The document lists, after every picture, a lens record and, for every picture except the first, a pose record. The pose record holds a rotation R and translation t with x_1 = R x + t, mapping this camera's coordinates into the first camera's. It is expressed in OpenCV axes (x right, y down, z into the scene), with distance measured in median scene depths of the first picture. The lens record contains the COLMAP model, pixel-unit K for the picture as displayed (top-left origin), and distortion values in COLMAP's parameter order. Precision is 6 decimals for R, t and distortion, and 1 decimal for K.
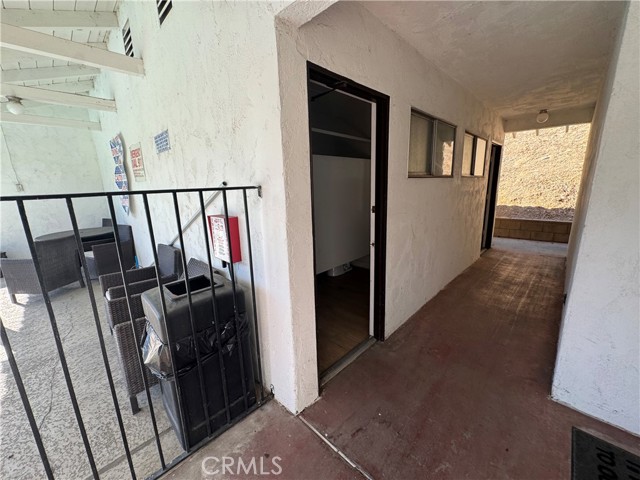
lens RADIAL K [[255.4, 0, 321.1], [0, 255.4, 239.6], [0, 0, 1]] dist [-0.000926, -0.000686]
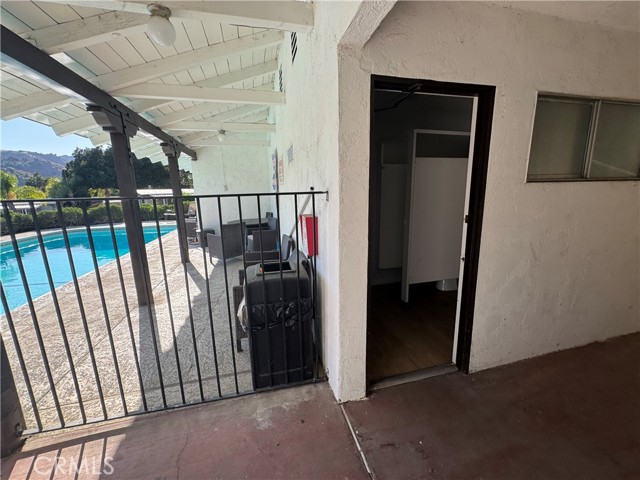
lens RADIAL K [[255.4, 0, 321.3], [0, 255.4, 239.9], [0, 0, 1]] dist [-0.000926, -0.000686]
pose [[0.851577, 0.112352, -0.512048, 0.295712], [-0.115818, 0.992949, 0.025256, -0.015855], [0.511275, 0.037797, 0.858585, 0.006303]]
